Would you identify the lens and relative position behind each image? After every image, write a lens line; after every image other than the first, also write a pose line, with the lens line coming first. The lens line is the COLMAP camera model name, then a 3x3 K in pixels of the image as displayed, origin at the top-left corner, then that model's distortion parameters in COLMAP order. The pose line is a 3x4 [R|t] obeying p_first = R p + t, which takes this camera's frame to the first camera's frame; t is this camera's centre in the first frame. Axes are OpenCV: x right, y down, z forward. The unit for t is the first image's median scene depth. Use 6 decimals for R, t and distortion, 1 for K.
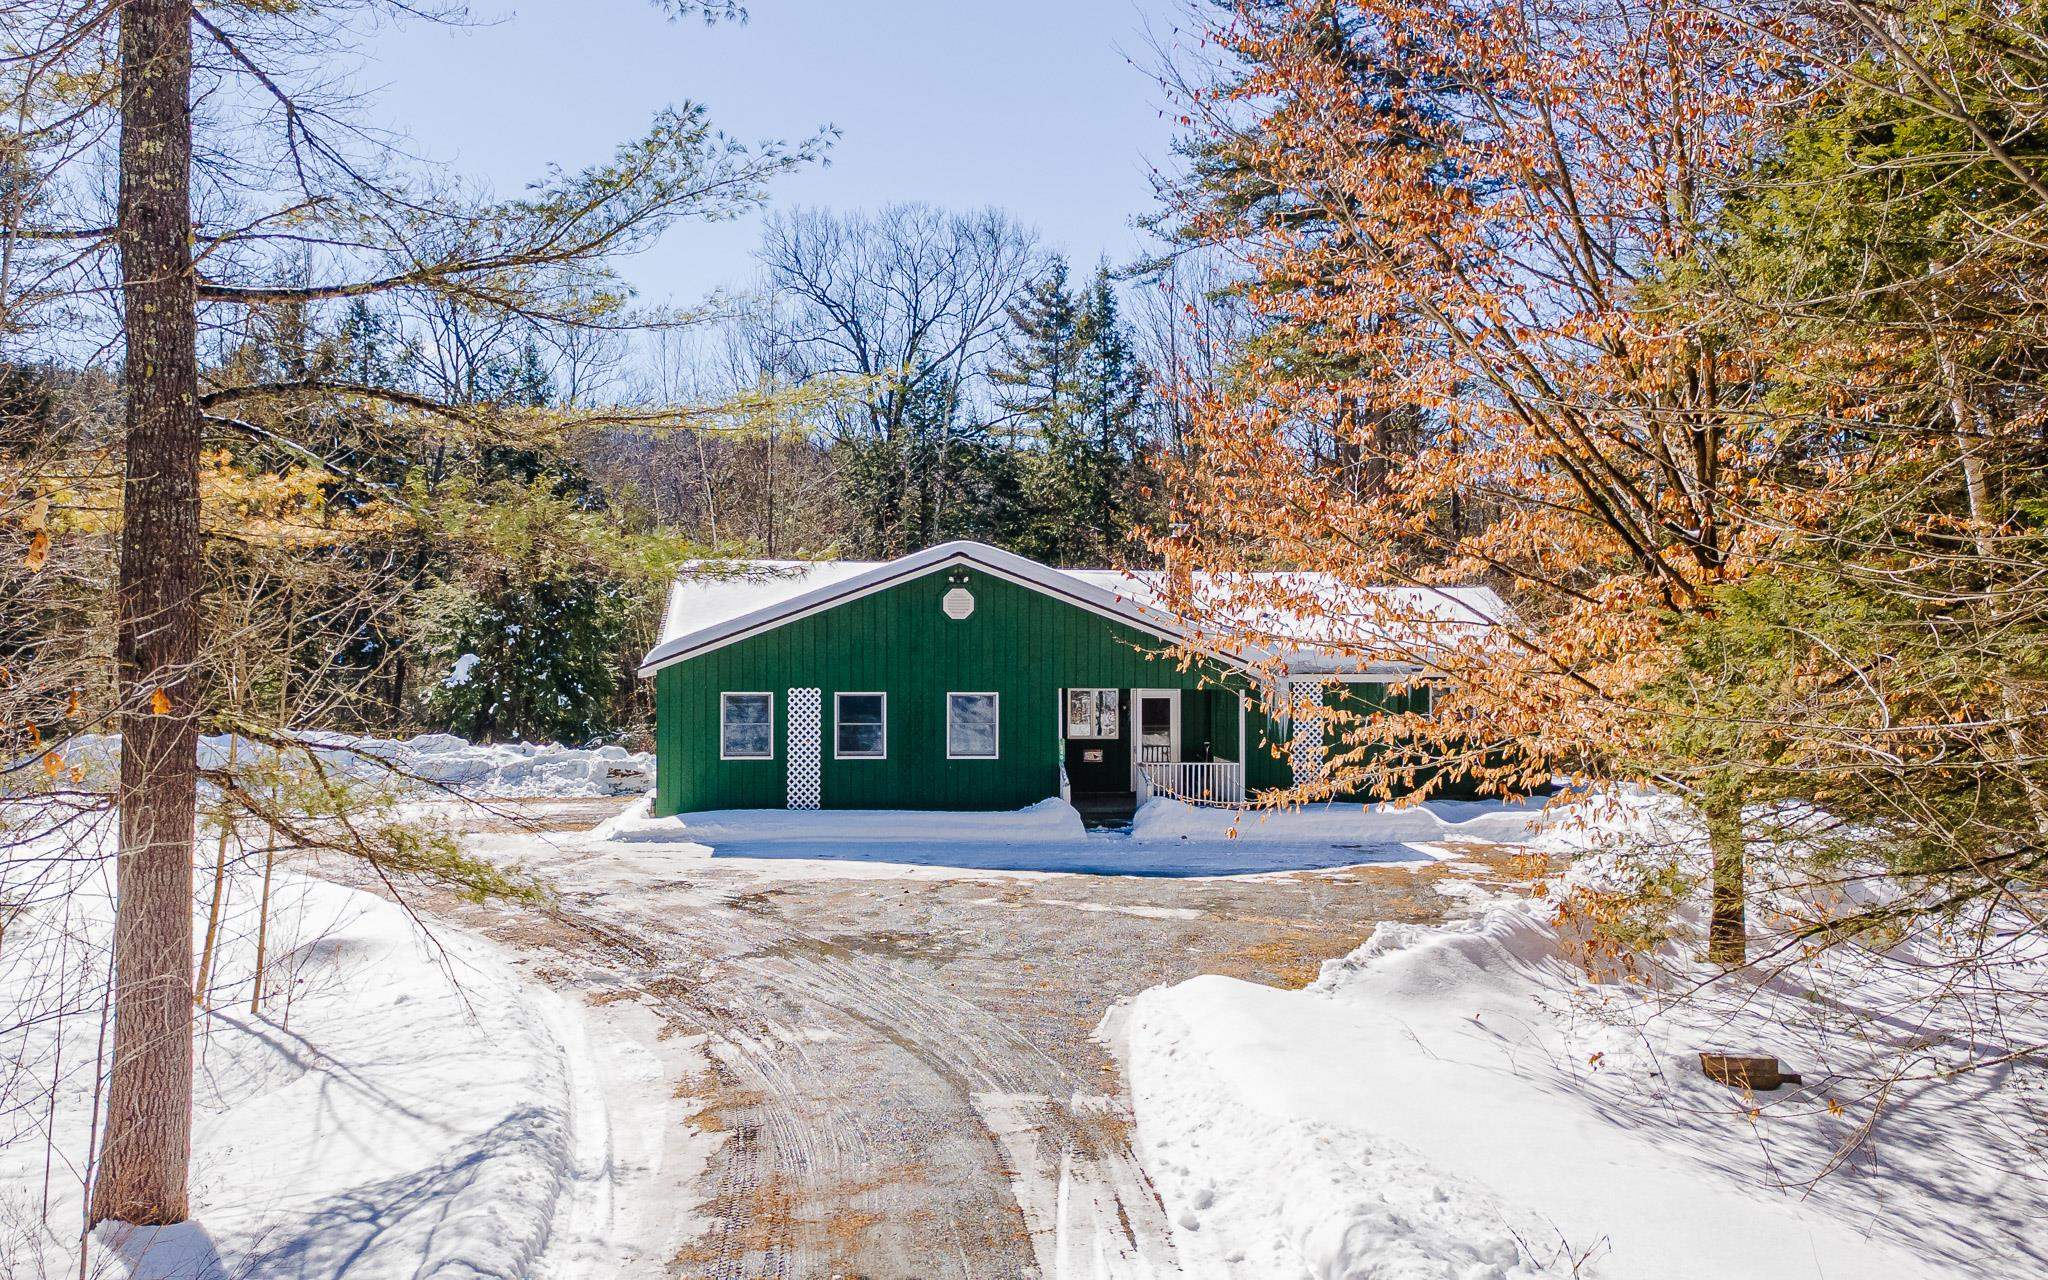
lens RADIAL K [[1645.1, 0, 926.0], [0, 1645.1, 642.6], [0, 0, 1]] dist [0.065441, 0.002508]
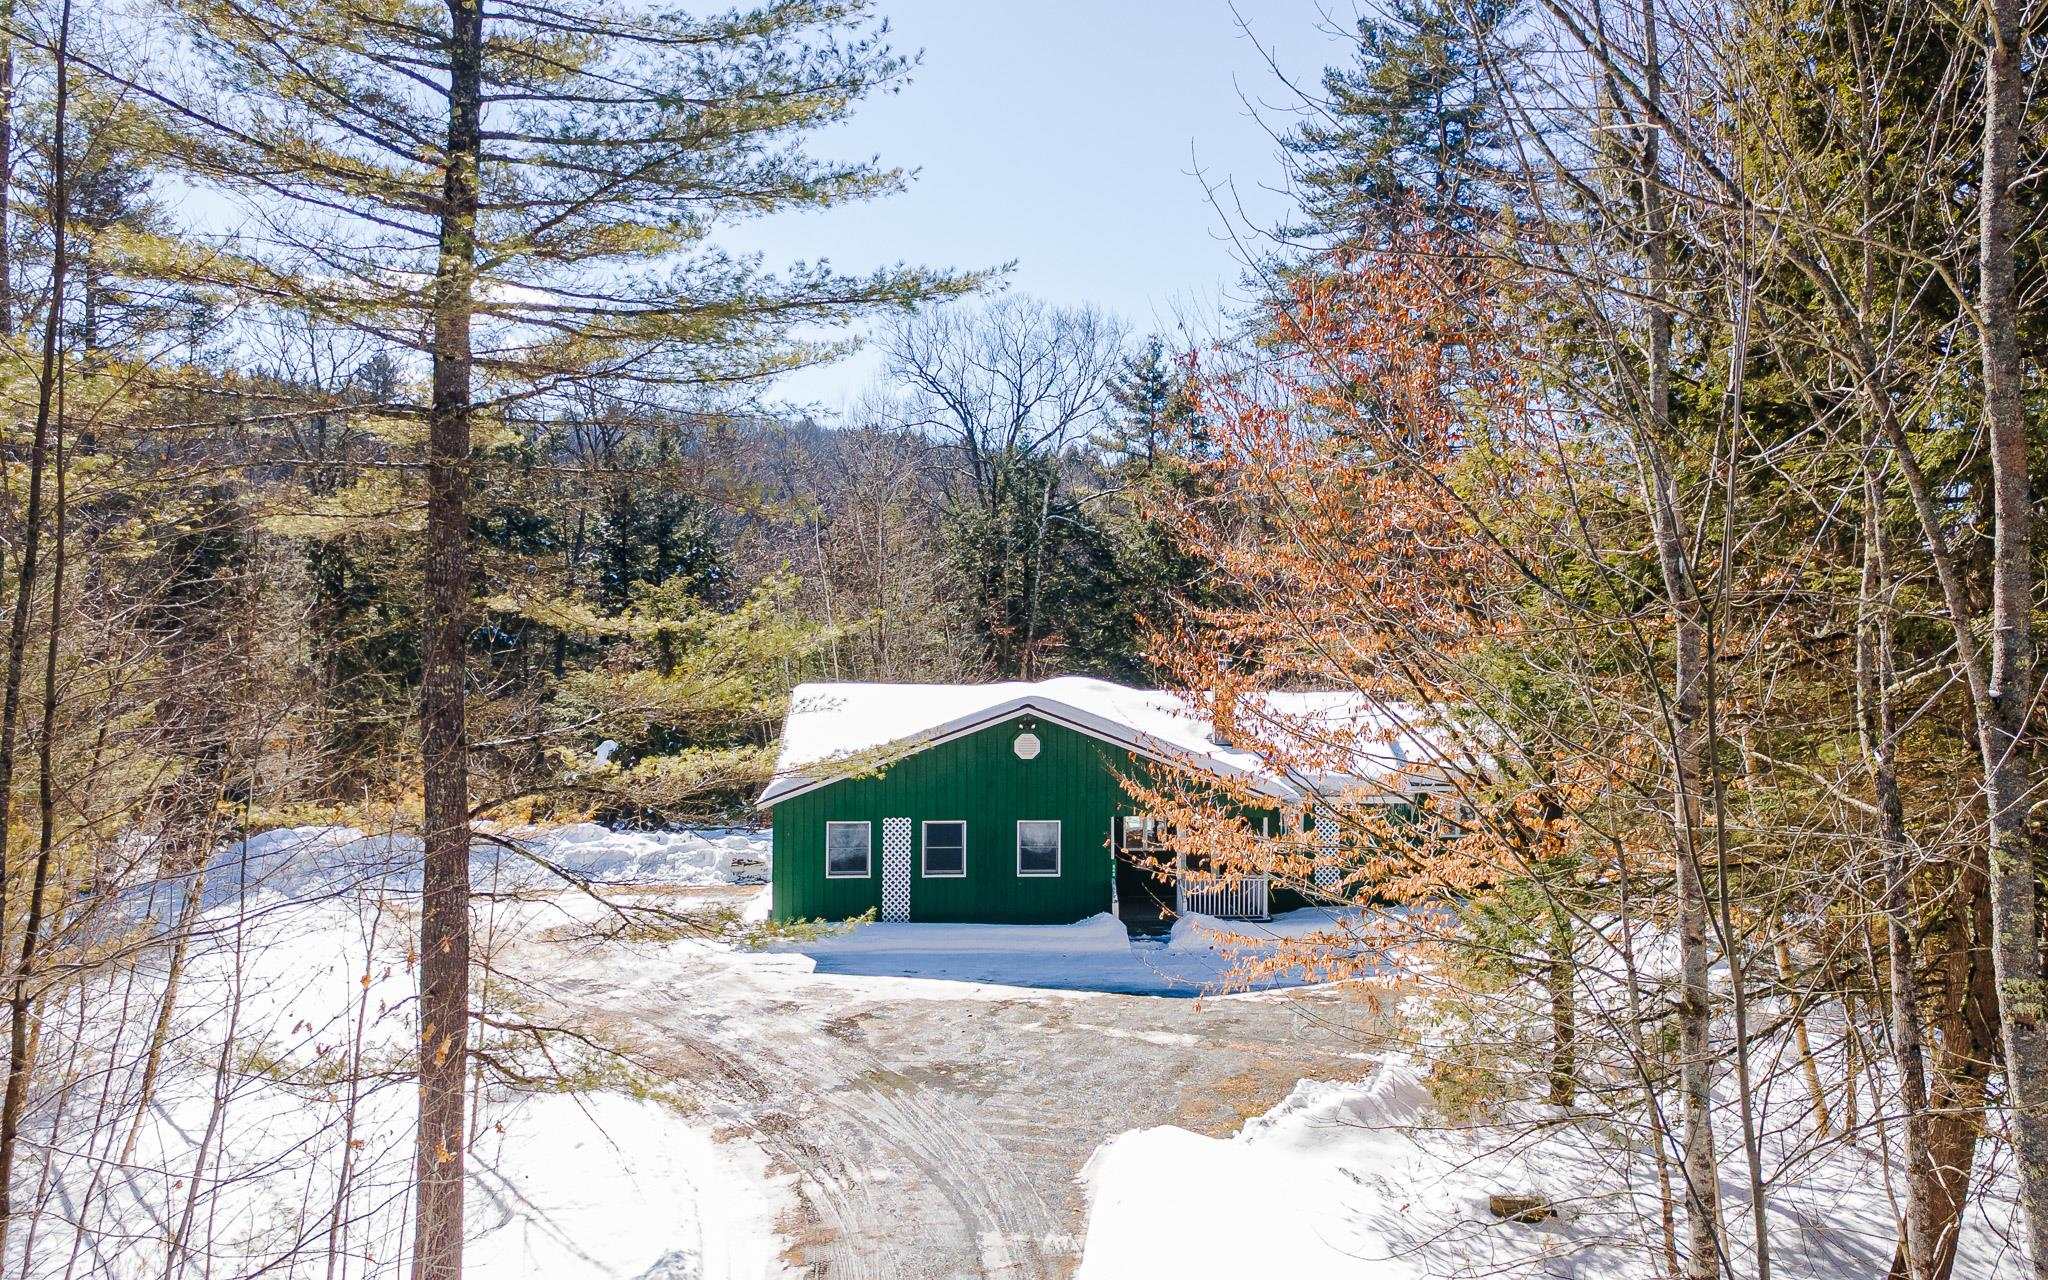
lens RADIAL K [[1647.1, 0, 1057.8], [0, 1647.1, 637.6], [0, 0, 1]] dist [0.064549, 0.007232]
pose [[0.999992, 0.002880, 0.002756, 0.035569], [-0.002894, 0.999982, 0.005227, -0.099951], [-0.002741, -0.005235, 0.999983, -0.177103]]
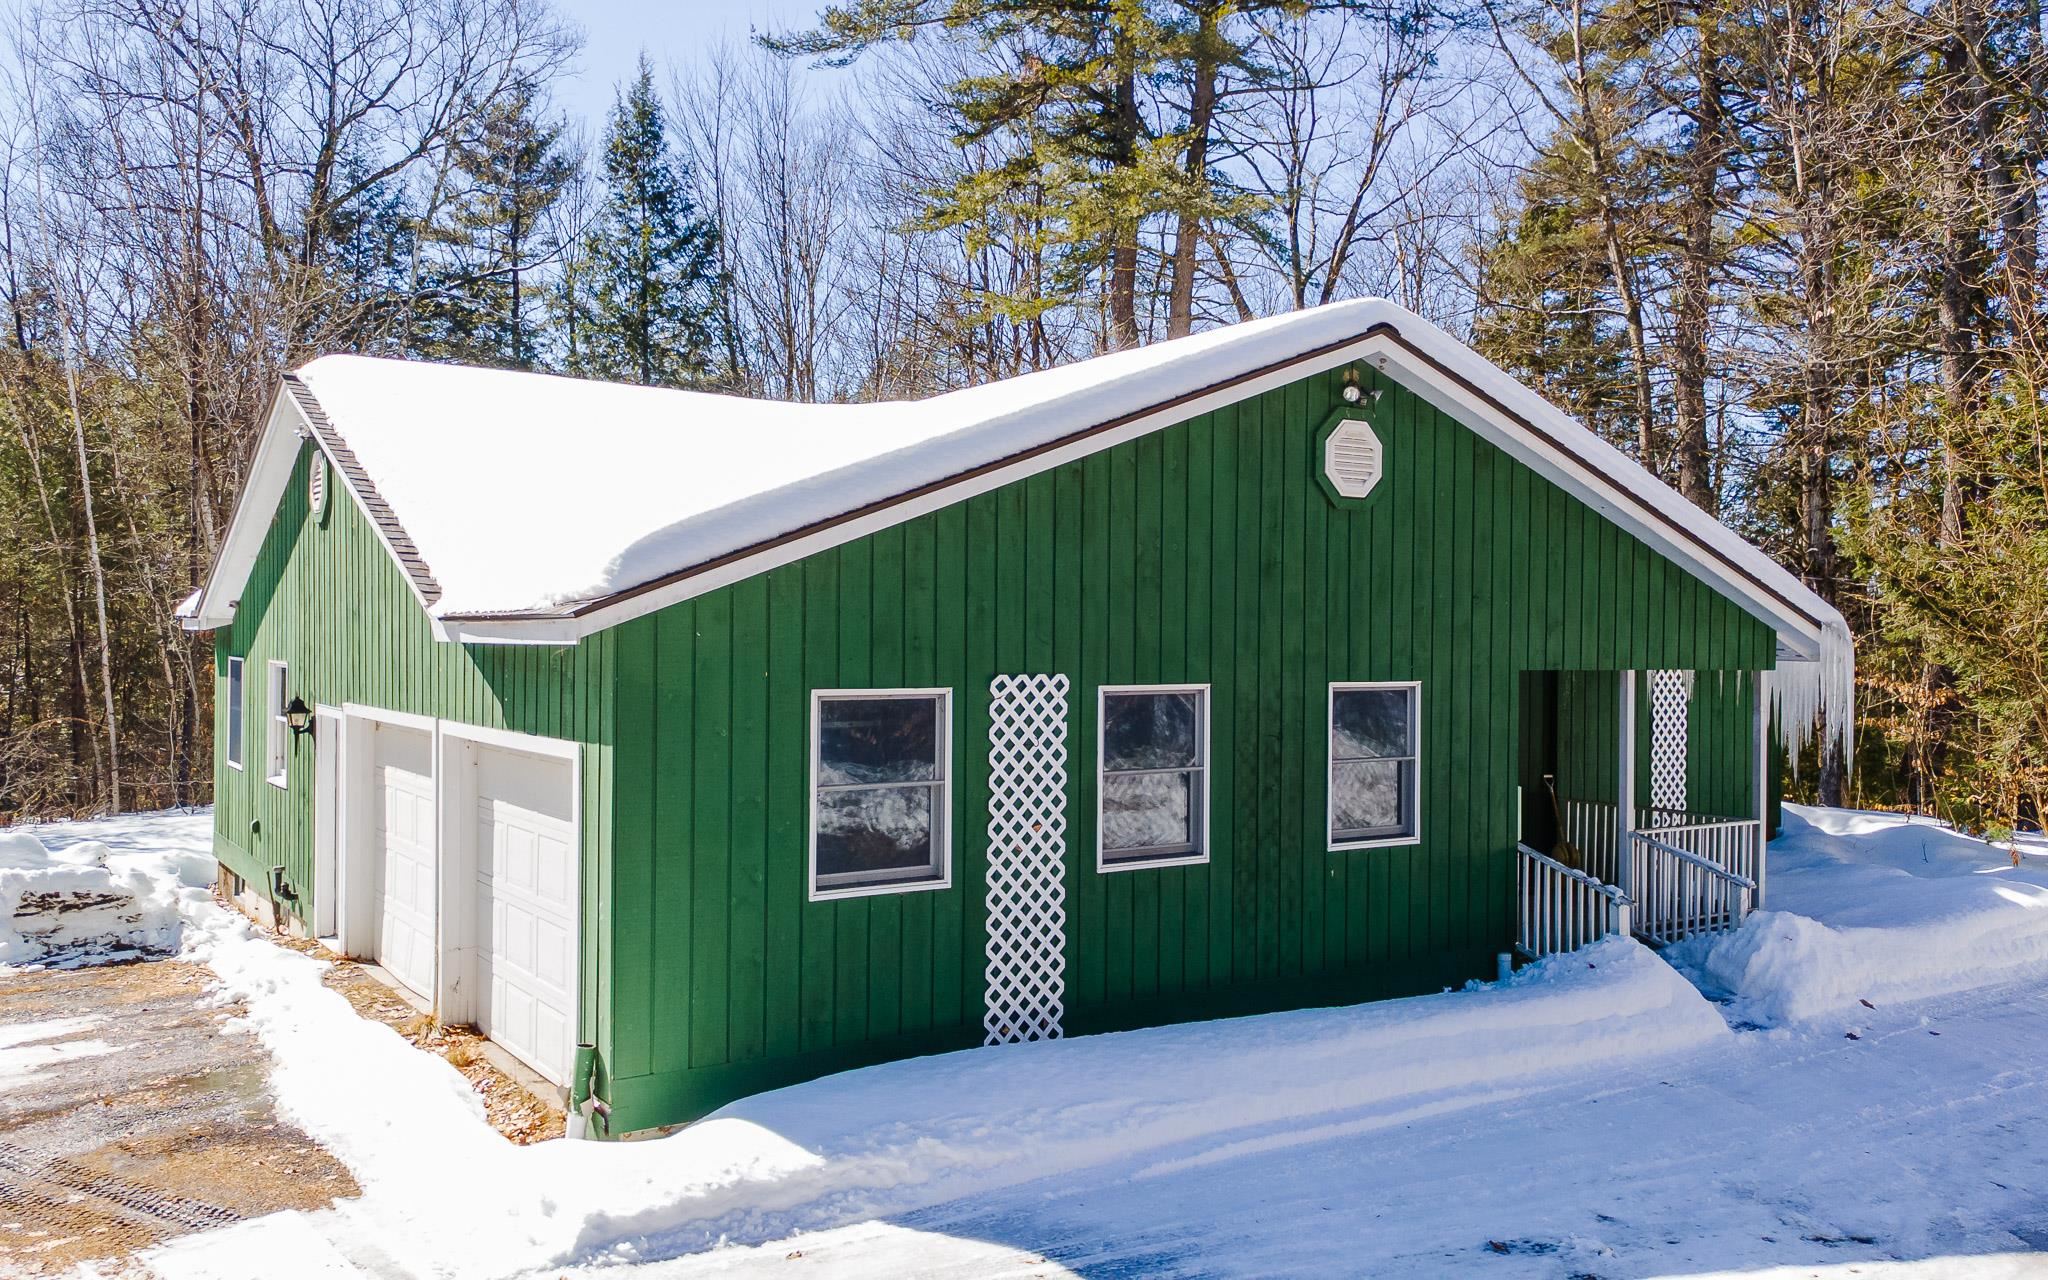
lens RADIAL K [[1647.1, 0, 1057.8], [0, 1647.1, 637.6], [0, 0, 1]] dist [0.064549, 0.007232]
pose [[0.852522, 0.003609, 0.522679, -0.229091], [-0.005652, 0.999981, 0.002313, 0.017409], [-0.522661, -0.004926, 0.852526, 0.642106]]
